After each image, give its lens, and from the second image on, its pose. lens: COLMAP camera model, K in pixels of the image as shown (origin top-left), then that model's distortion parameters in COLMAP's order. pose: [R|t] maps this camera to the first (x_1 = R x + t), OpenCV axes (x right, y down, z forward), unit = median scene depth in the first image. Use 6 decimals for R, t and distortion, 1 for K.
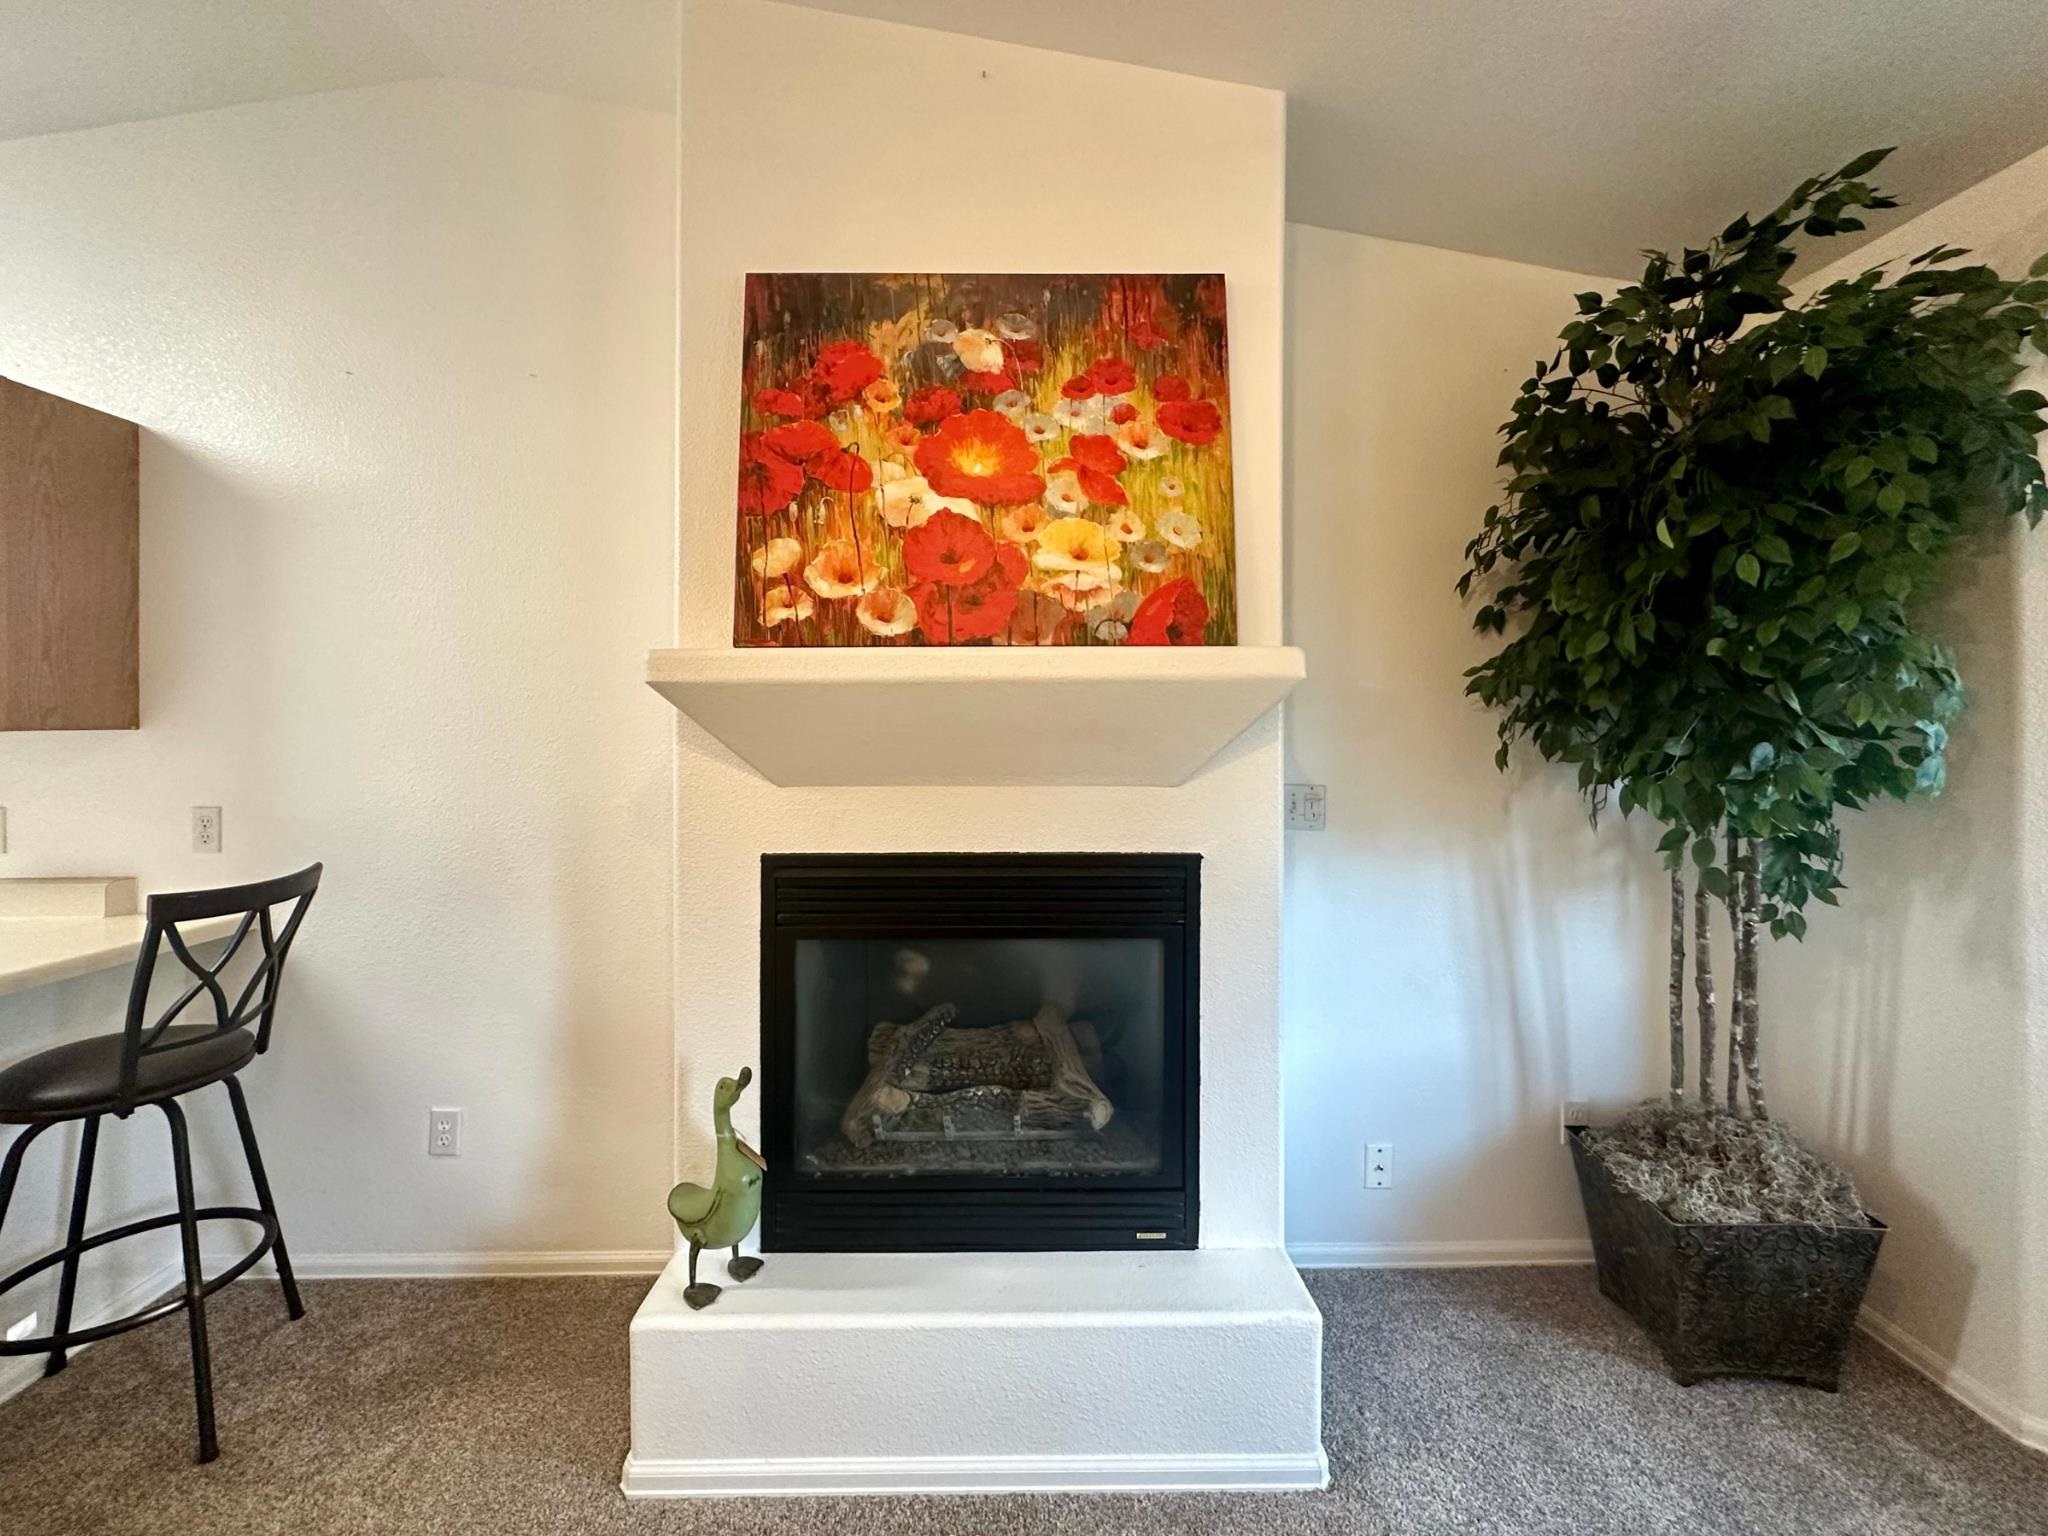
lens RADIAL K [[850.7, 0, 1018.3], [0, 850.7, 720.3], [0, 0, 1]] dist [-0.002583, 0.000058]
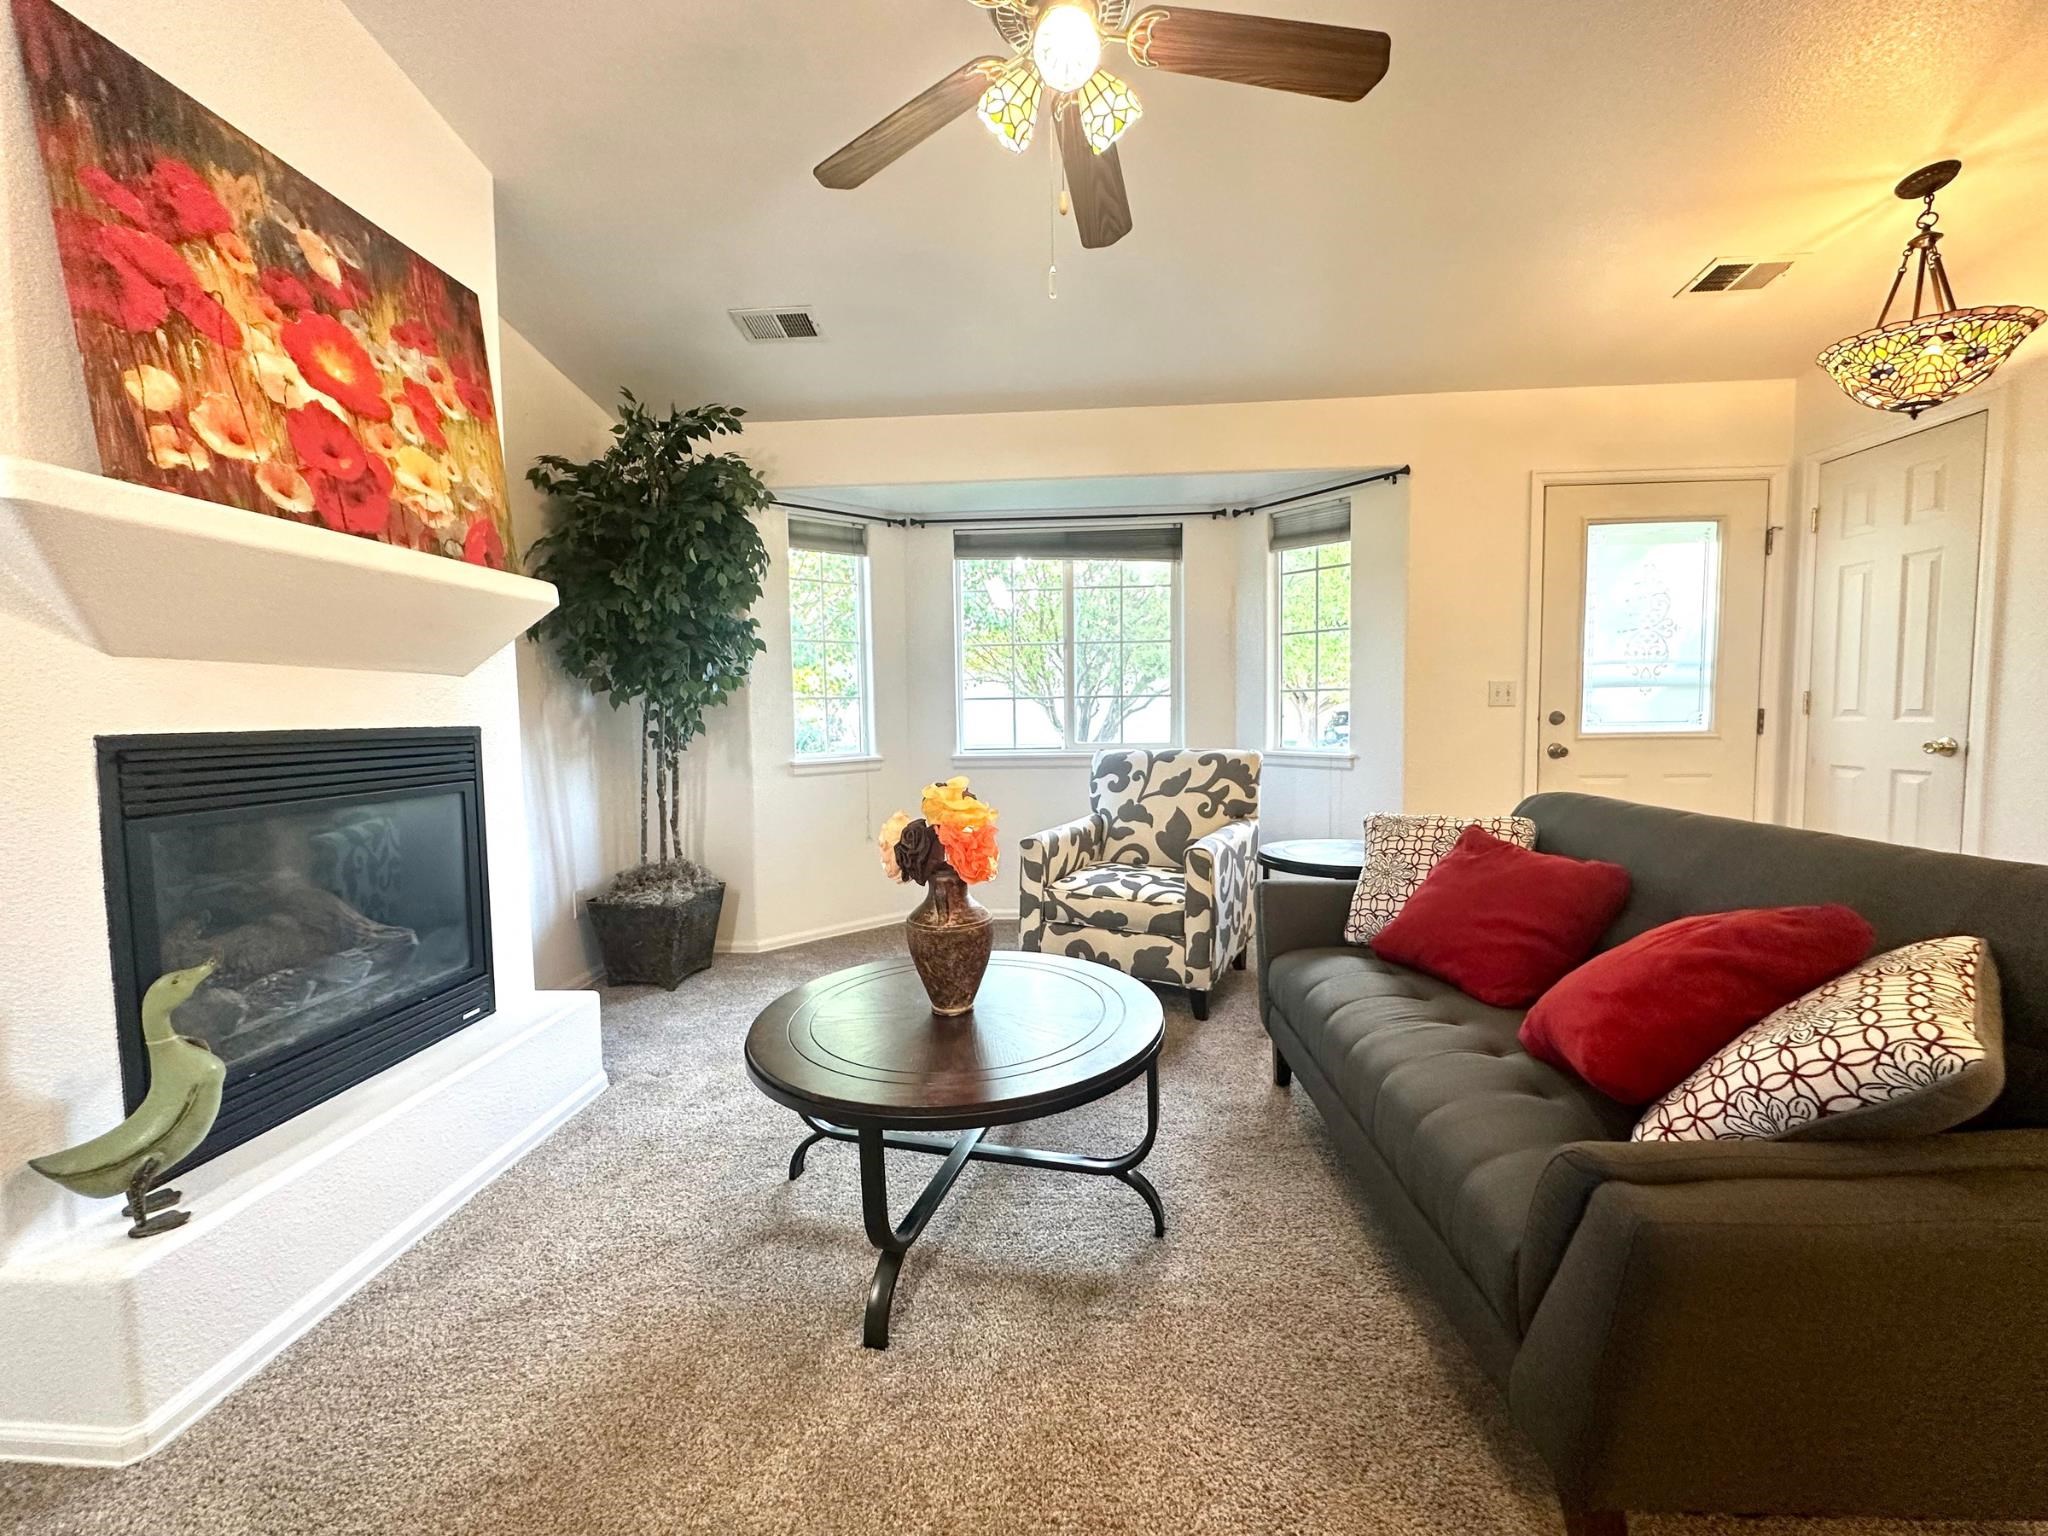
lens RADIAL K [[820.1, 0, 1019.7], [0, 820.1, 763.1], [0, 0, 1]] dist [0.001151, 0.000293]
pose [[0.078909, -0.064335, 0.994804, -1.054962], [0.007932, 0.997924, 0.063907, 0.143161], [-0.996850, 0.002848, 0.079256, 0.042346]]
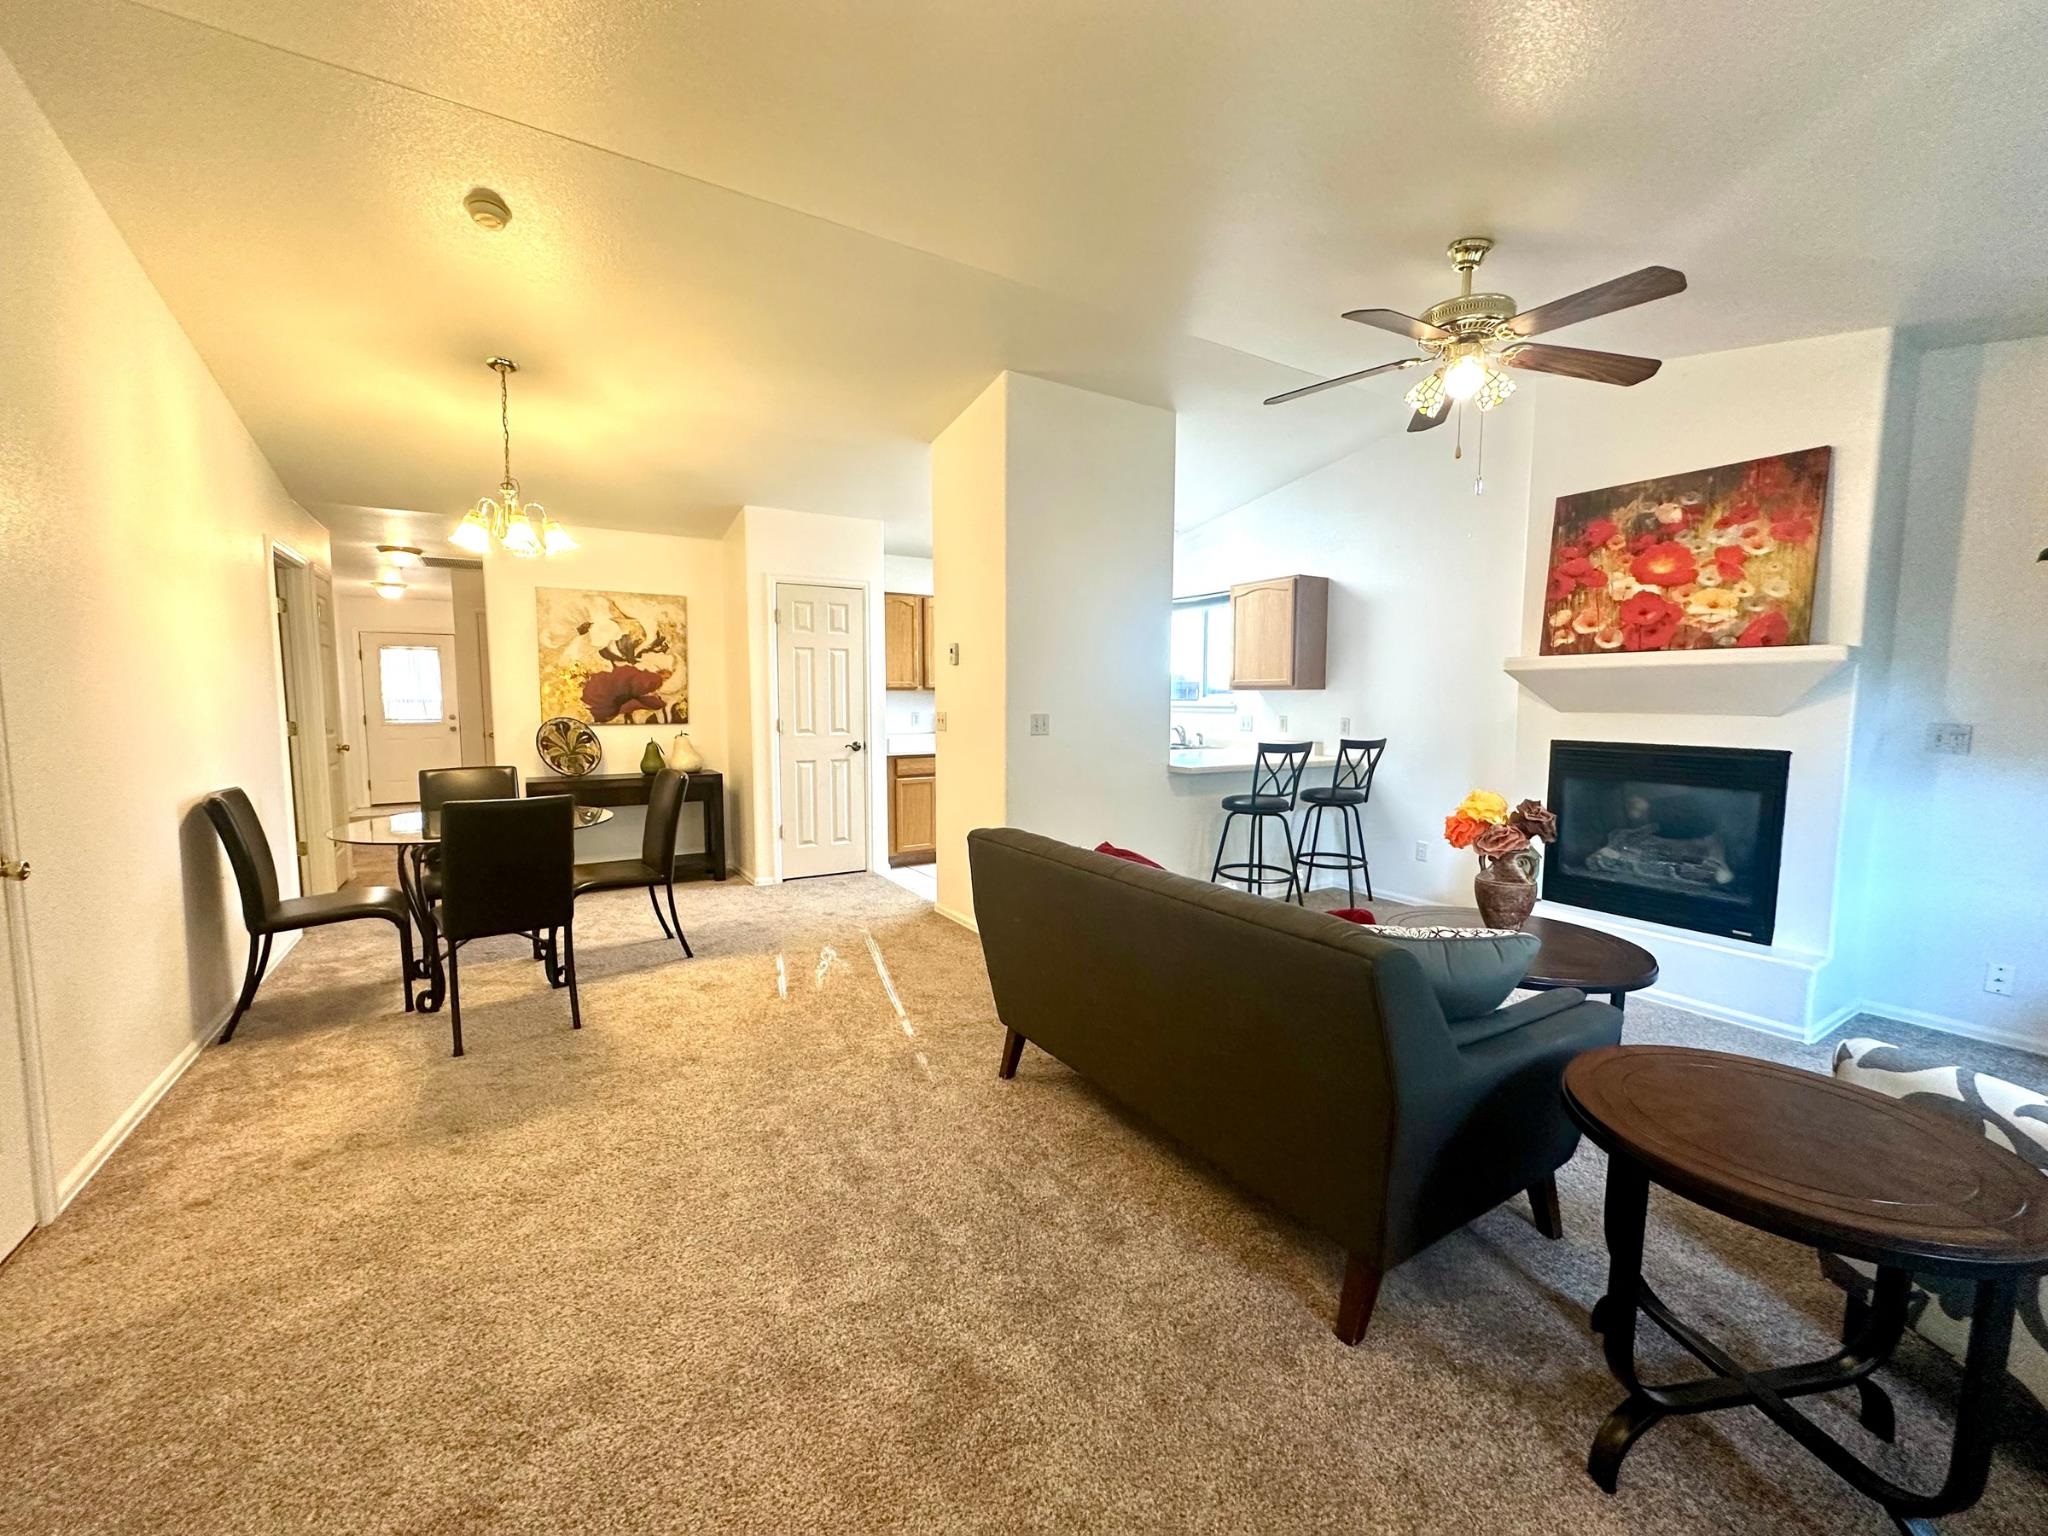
lens RADIAL K [[820.1, 0, 1022.6], [0, 820.1, 763.2], [0, 0, 1]] dist [0.001151, 0.000293]
pose [[0.514046, 0.074654, -0.854508, 0.955280], [0.003616, 0.996008, 0.089192, 0.009202], [0.857755, -0.048938, 0.511724, -1.539879]]
